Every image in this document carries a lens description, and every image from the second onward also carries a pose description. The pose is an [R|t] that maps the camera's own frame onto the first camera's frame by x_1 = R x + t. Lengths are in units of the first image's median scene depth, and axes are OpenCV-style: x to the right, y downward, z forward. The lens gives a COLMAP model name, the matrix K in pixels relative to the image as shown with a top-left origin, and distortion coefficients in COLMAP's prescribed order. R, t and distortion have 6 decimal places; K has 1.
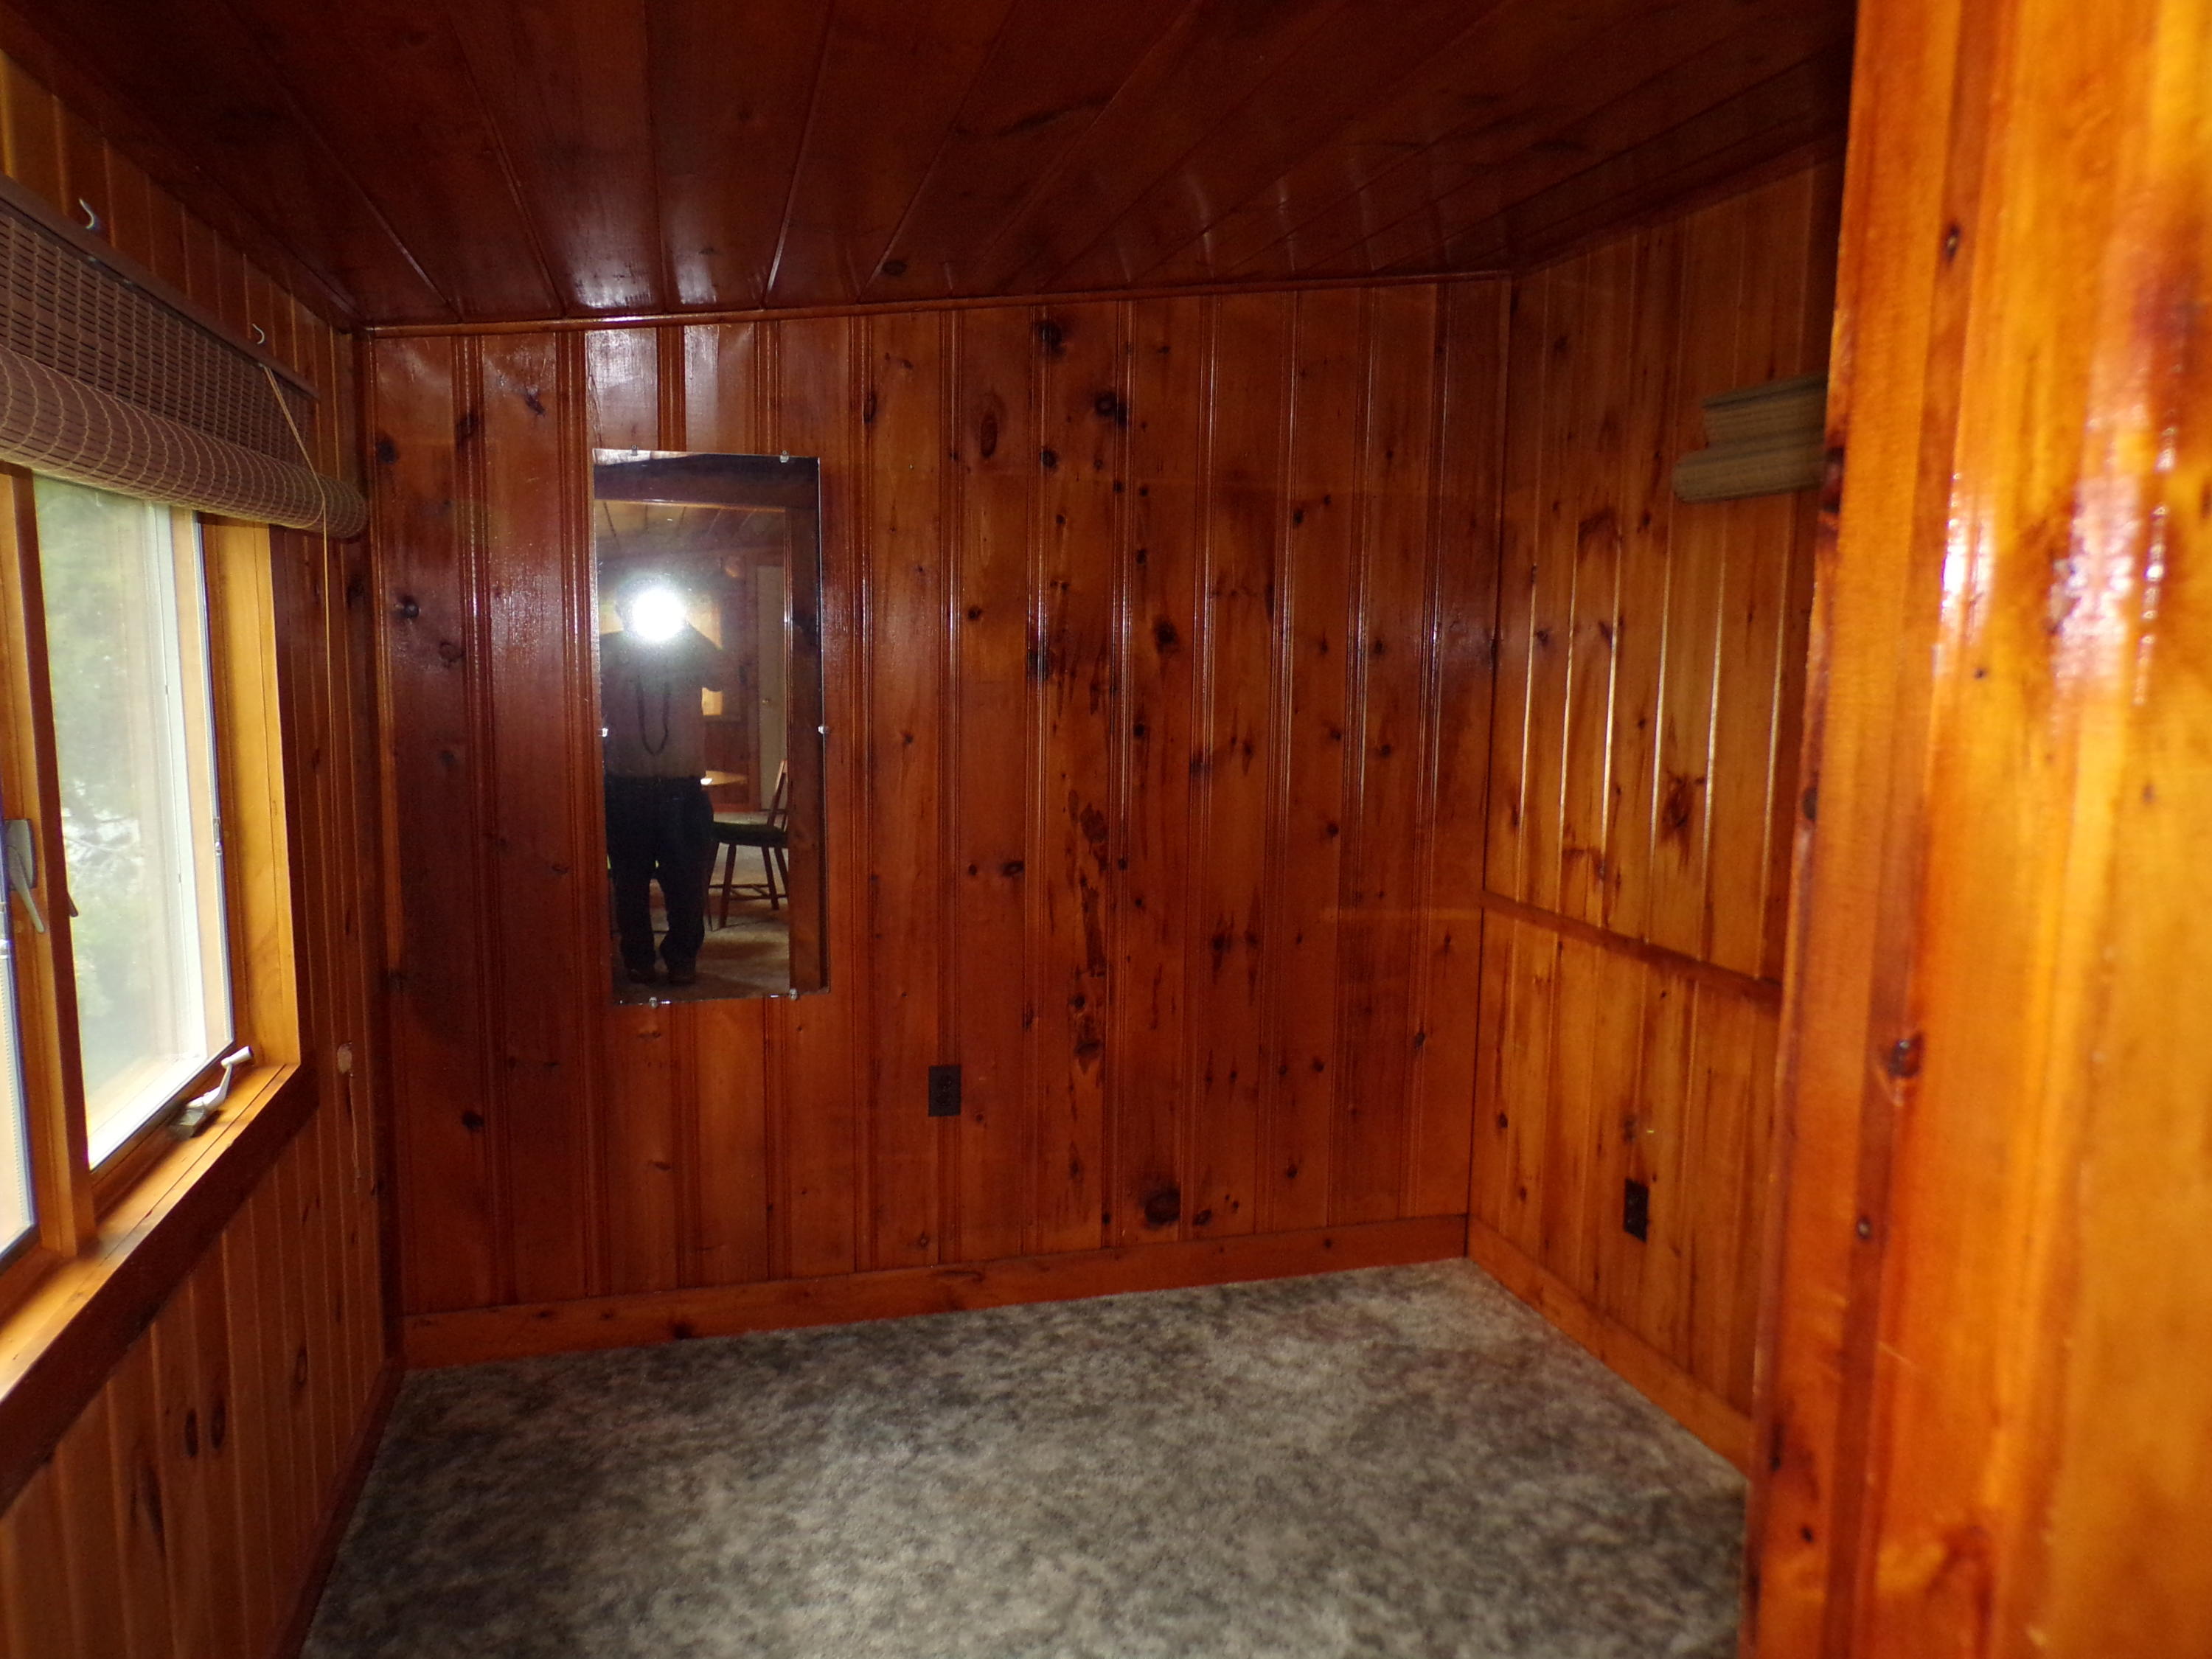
lens RADIAL K [[1511.2, 0, 1108.6], [0, 1511.2, 849.1], [0, 0, 1]] dist [-0.030471, 0.035546]
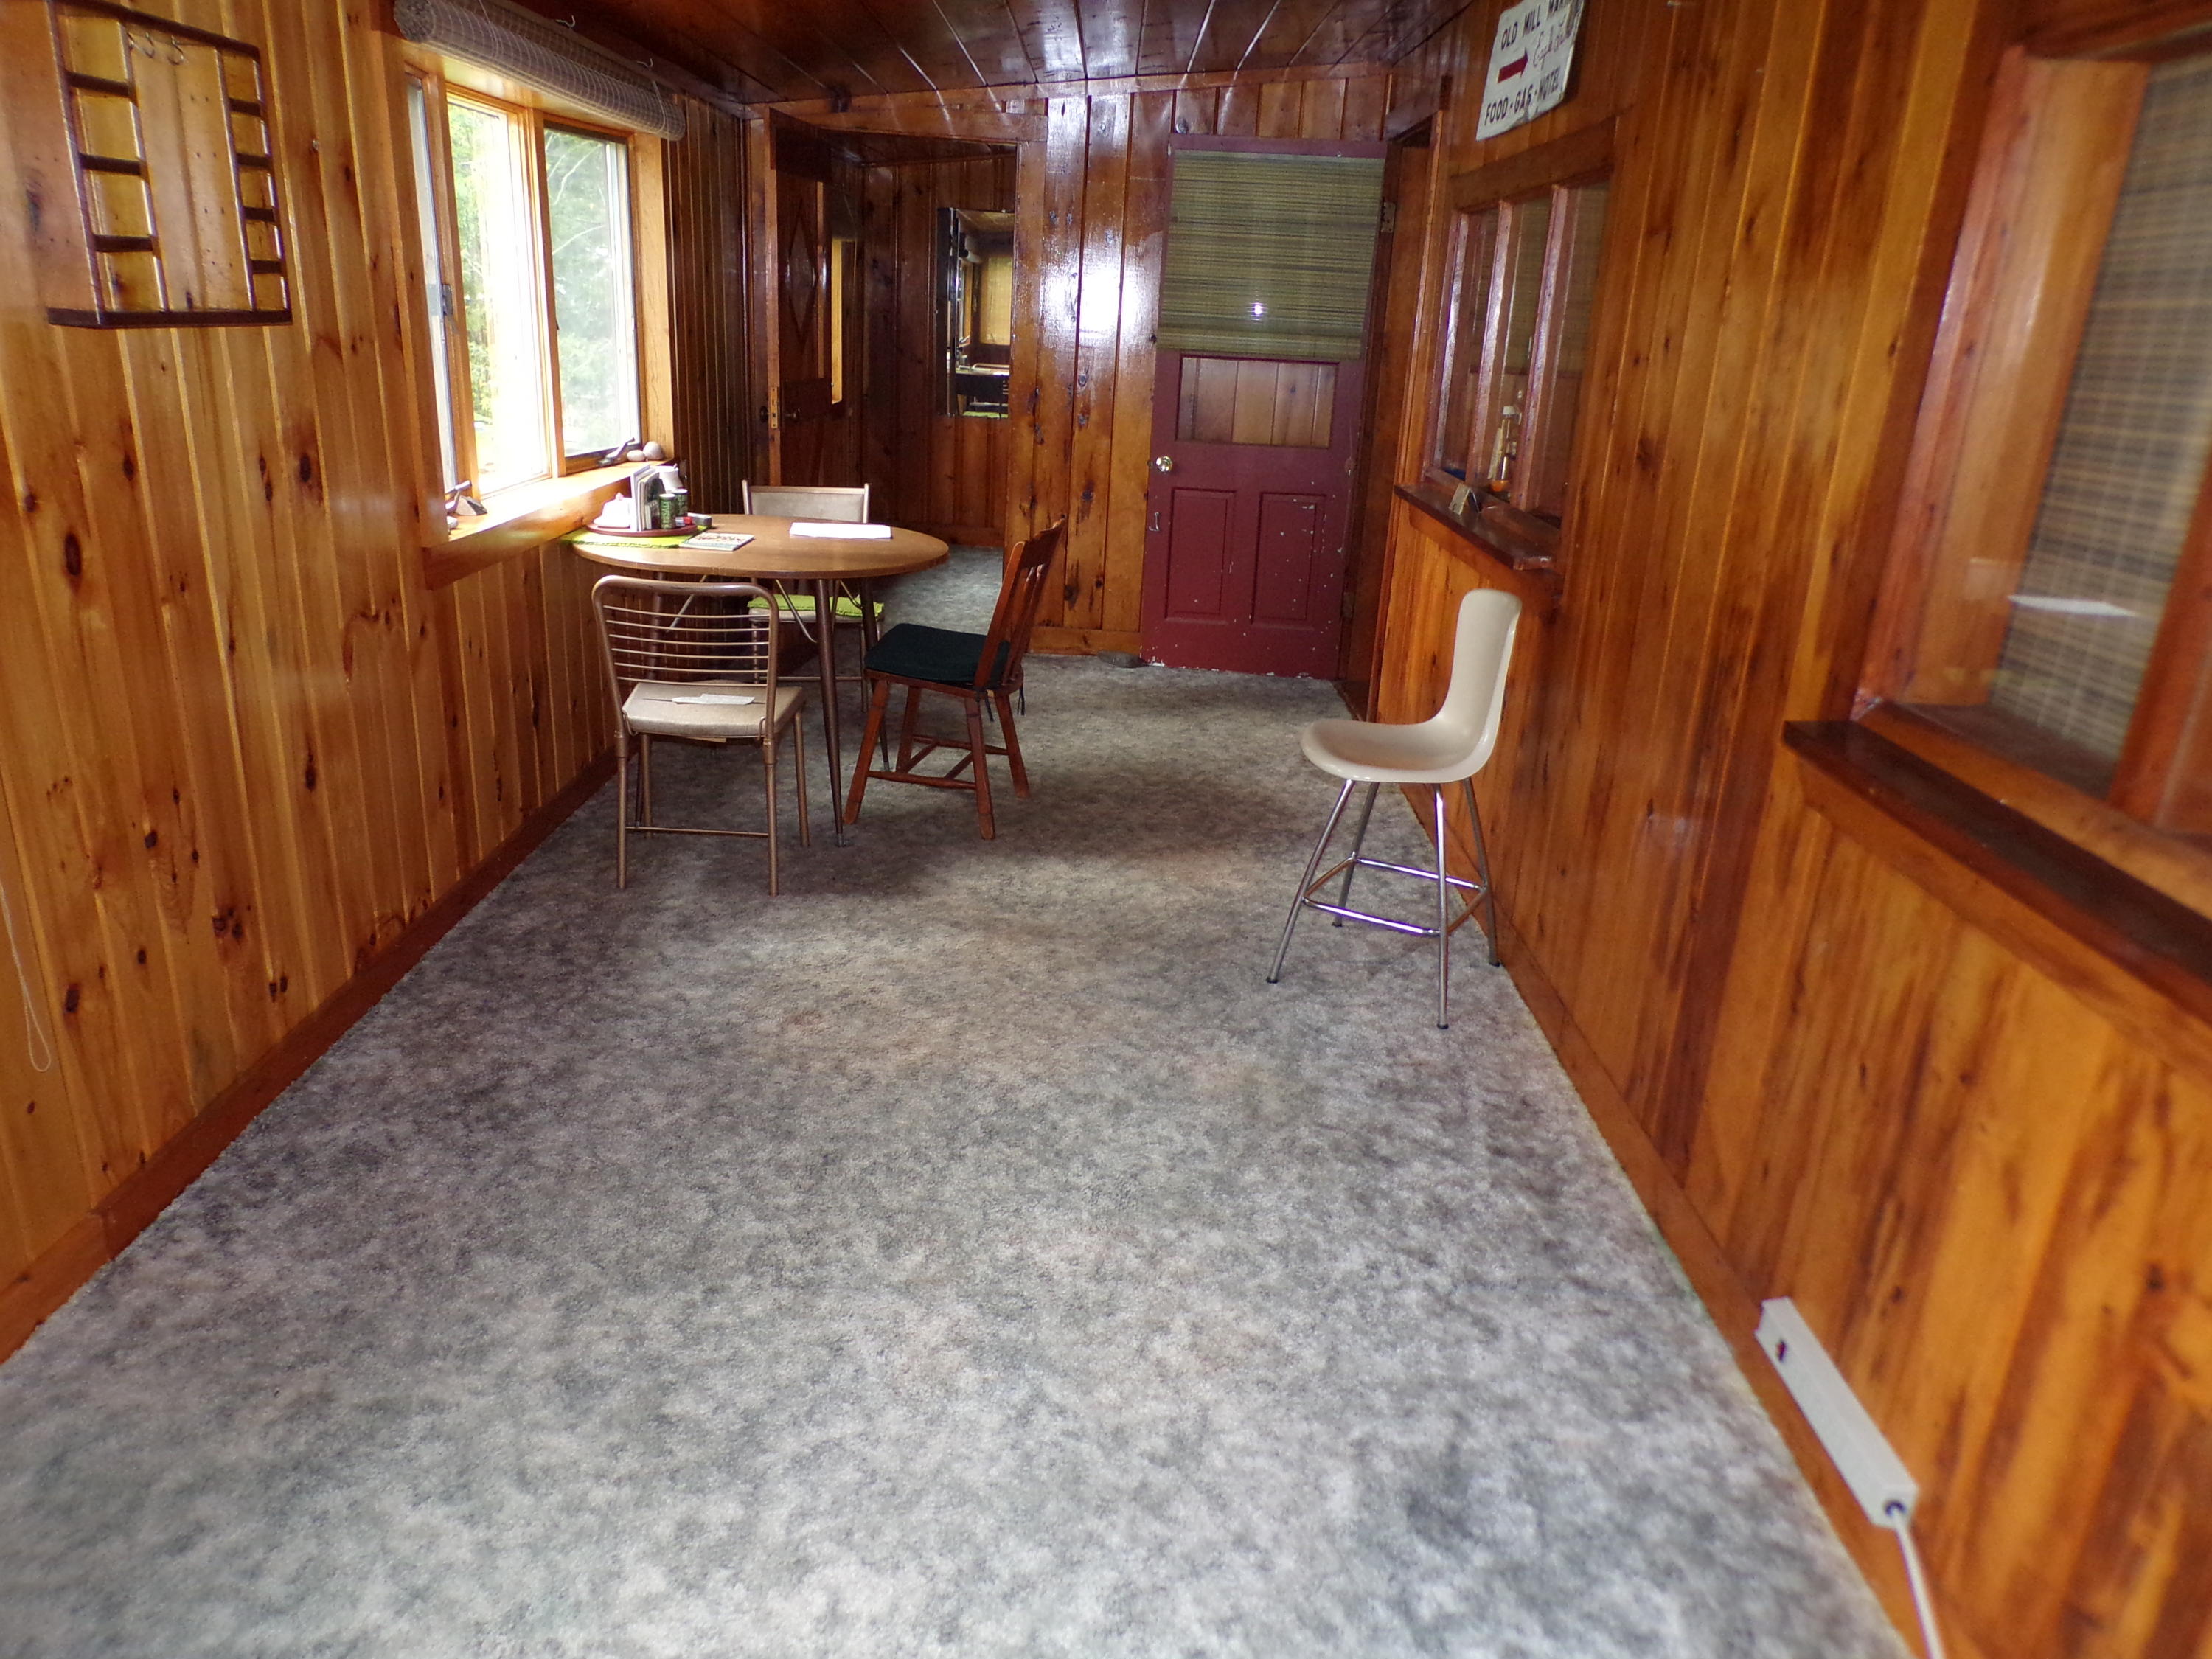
lens RADIAL K [[1511.2, 0, 1108.6], [0, 1511.2, 849.1], [0, 0, 1]] dist [-0.030471, 0.035546]
pose [[0.956088, 0.127931, -0.263685, 0.841345], [-0.074895, 0.976477, 0.202195, 0.309196], [0.283349, -0.173568, 0.943179, -1.739368]]
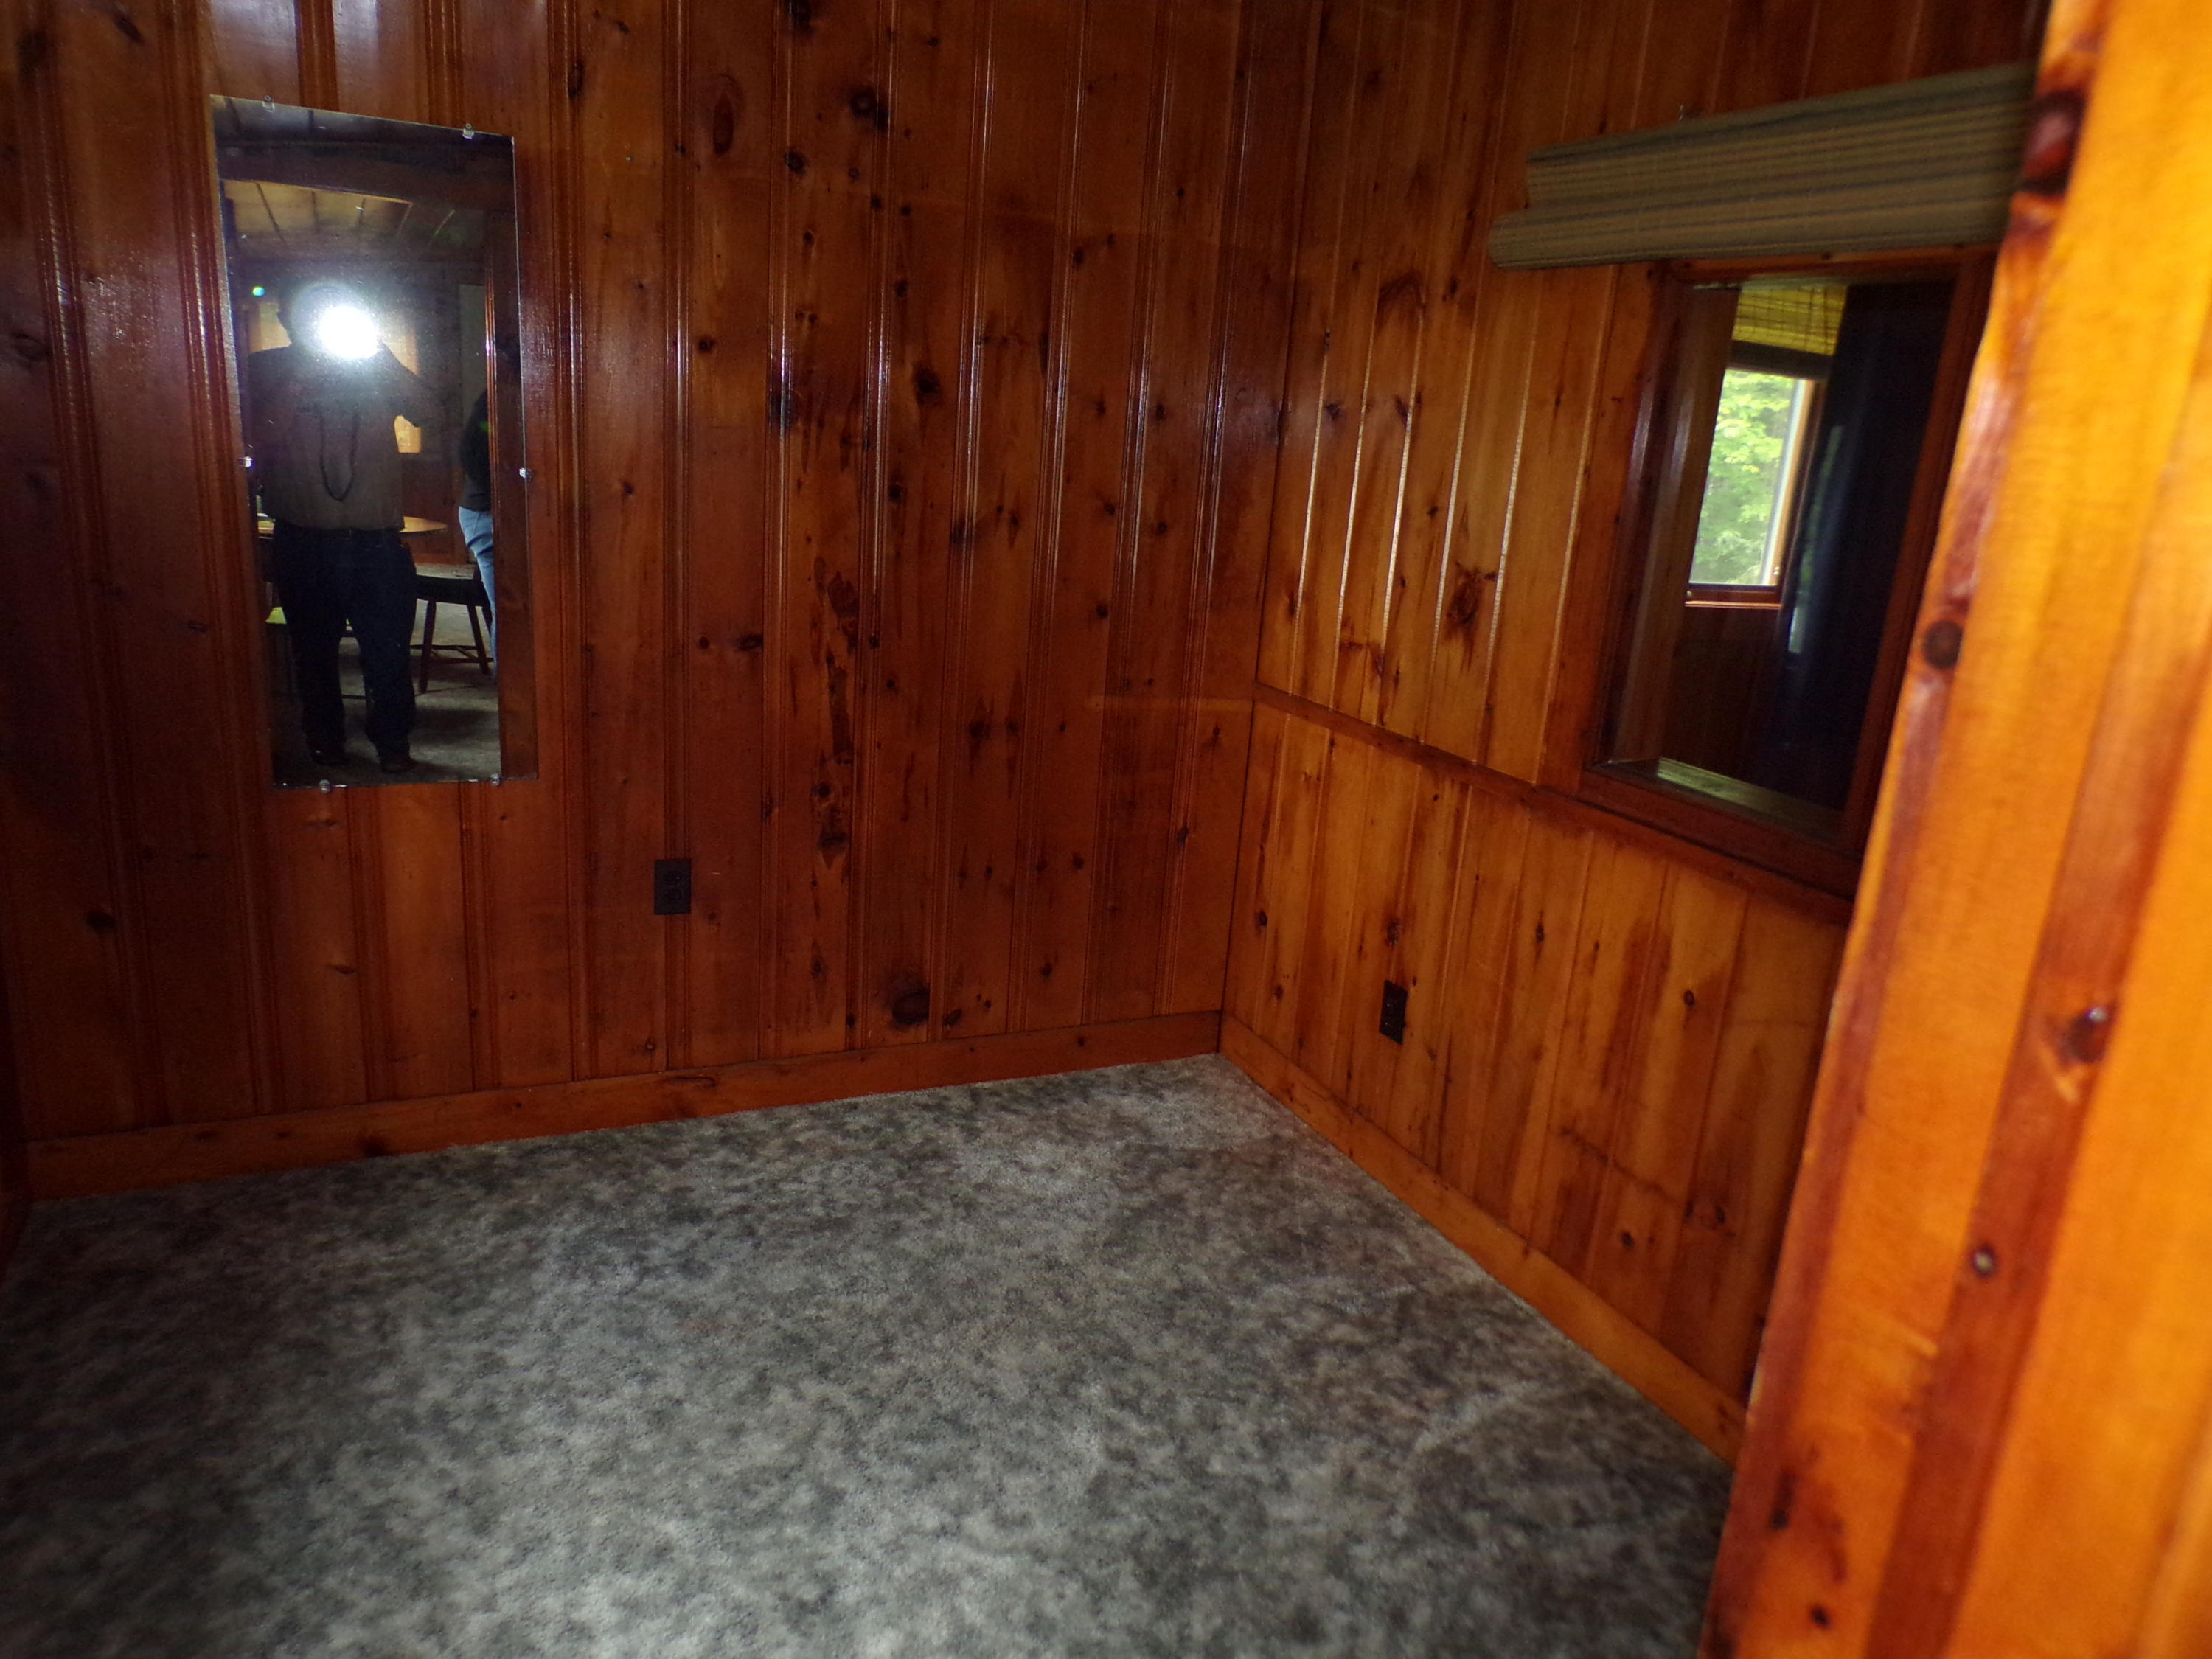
lens RADIAL K [[1511.2, 0, 1108.6], [0, 1511.2, 849.1], [0, 0, 1]] dist [-0.030471, 0.035546]
pose [[0.985572, 0.011706, 0.168850, -0.003631], [-0.036724, 0.988630, 0.145818, -0.004655], [-0.165223, -0.149915, 0.974796, 0.079746]]
